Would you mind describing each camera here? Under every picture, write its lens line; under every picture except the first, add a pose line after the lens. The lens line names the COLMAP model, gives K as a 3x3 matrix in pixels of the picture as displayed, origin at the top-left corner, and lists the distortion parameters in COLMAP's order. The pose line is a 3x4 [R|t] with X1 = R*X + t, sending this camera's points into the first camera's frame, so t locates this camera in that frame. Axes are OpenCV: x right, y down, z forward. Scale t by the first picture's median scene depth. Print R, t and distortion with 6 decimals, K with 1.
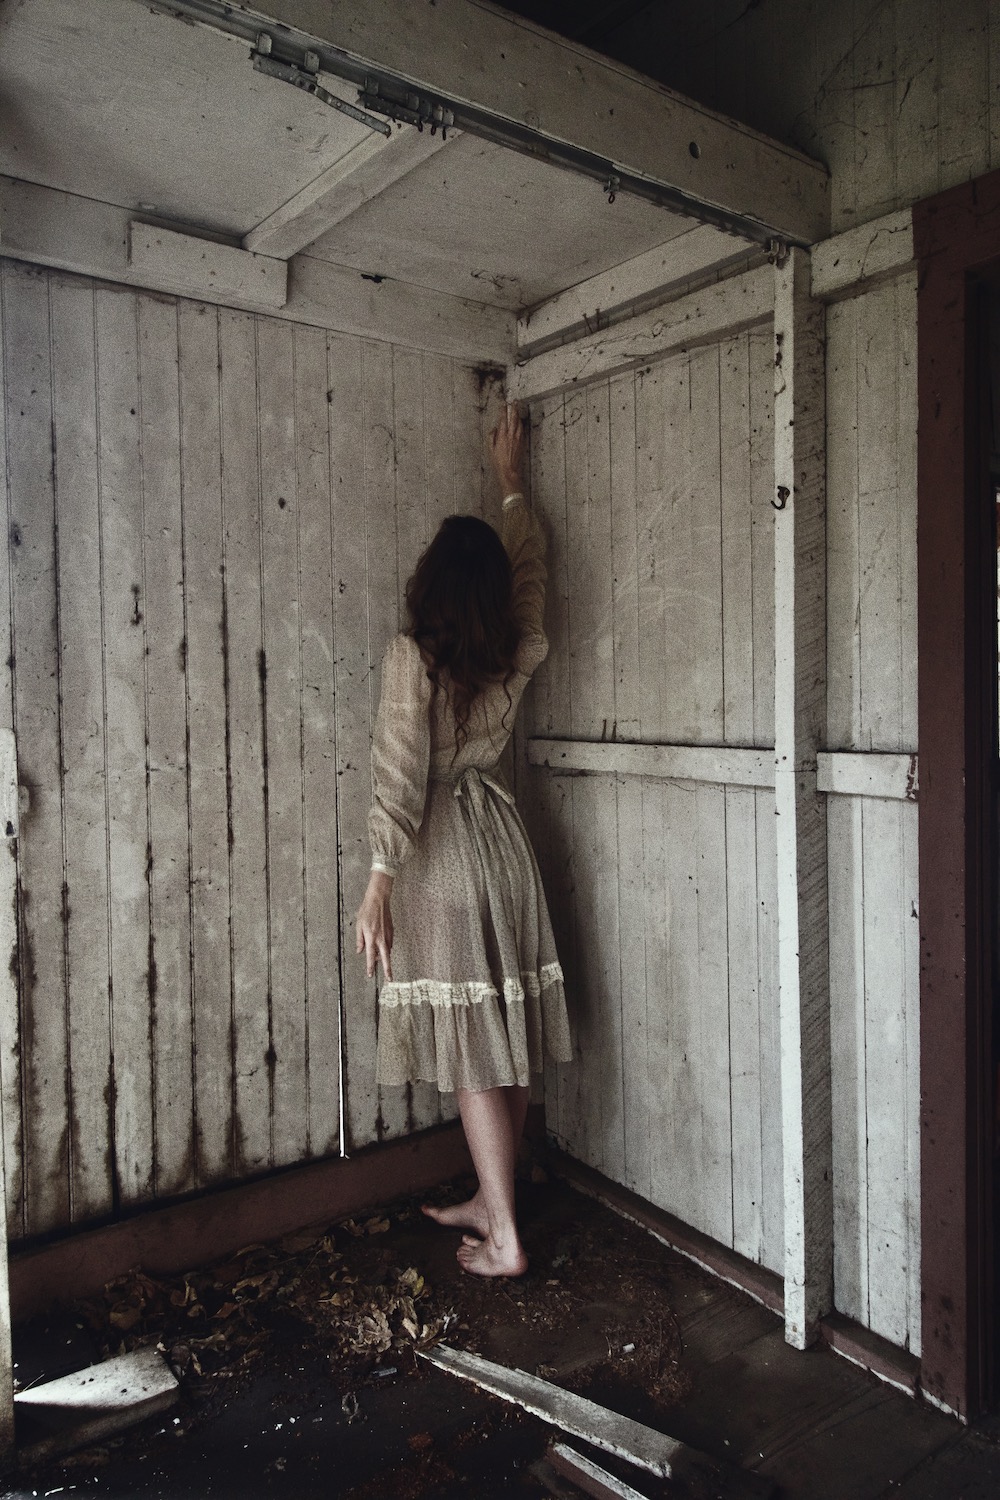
lens RADIAL K [[1045.0, 0, 500.7], [0, 1045.0, 746.2], [0, 0, 1]] dist [-0.002842, -0.000920]
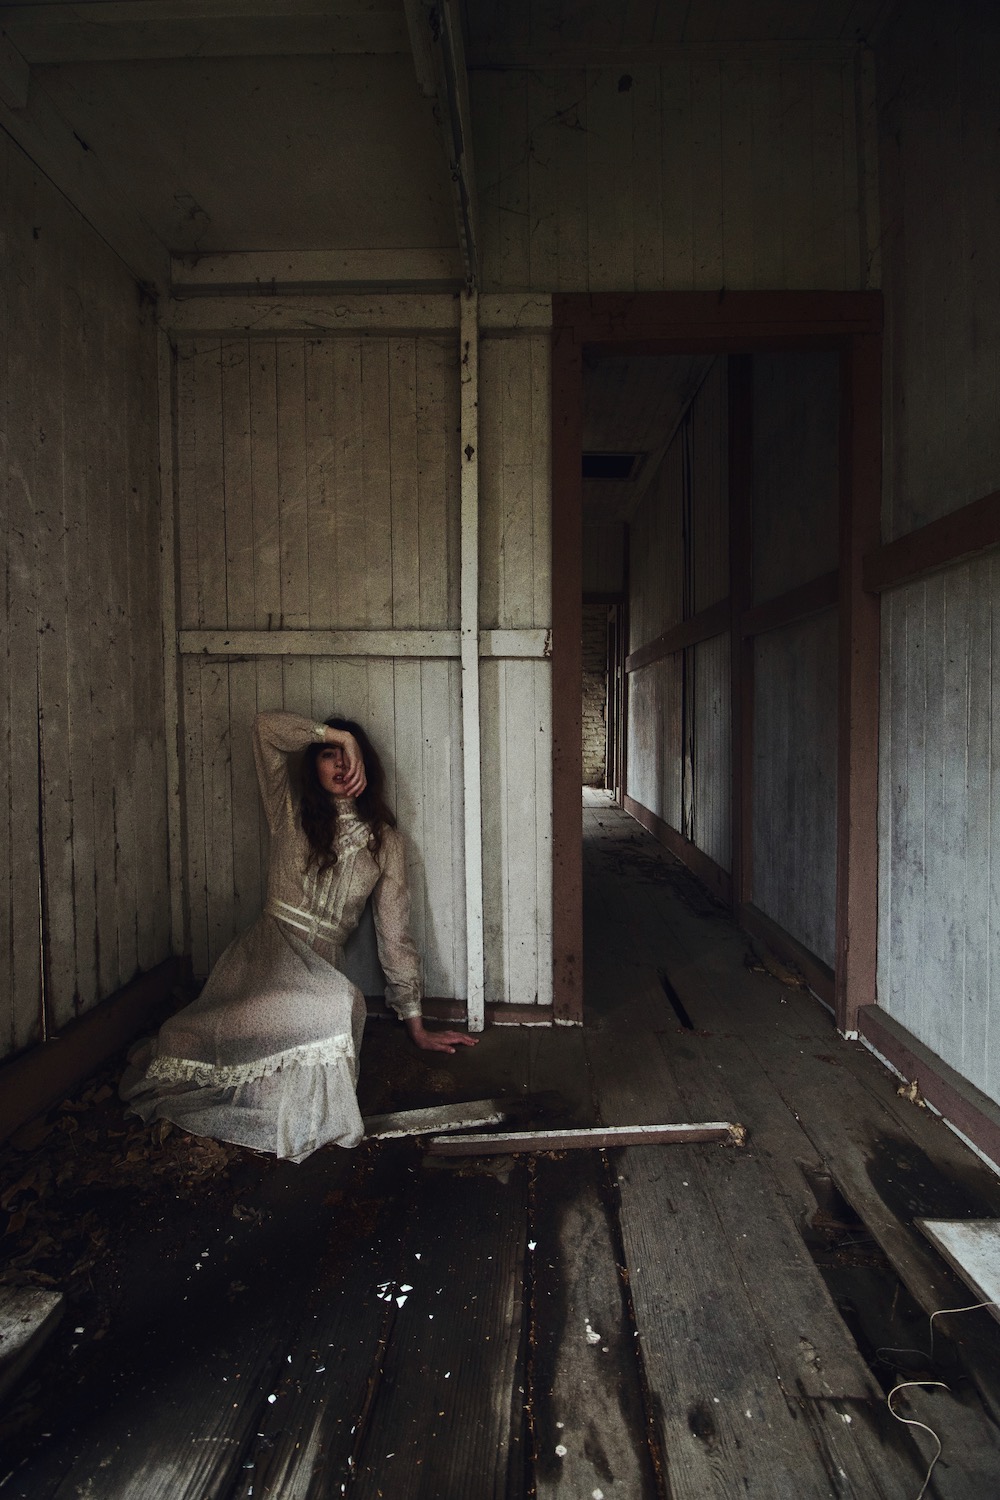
lens RADIAL K [[702.8, 0, 504.1], [0, 702.8, 739.2], [0, 0, 1]] dist [-0.008917, -0.008499]
pose [[0.624368, -0.016252, 0.780961, -0.433197], [0.031865, 0.999481, -0.004677, 0.155768], [-0.780480, 0.027805, 0.624562, 0.314392]]
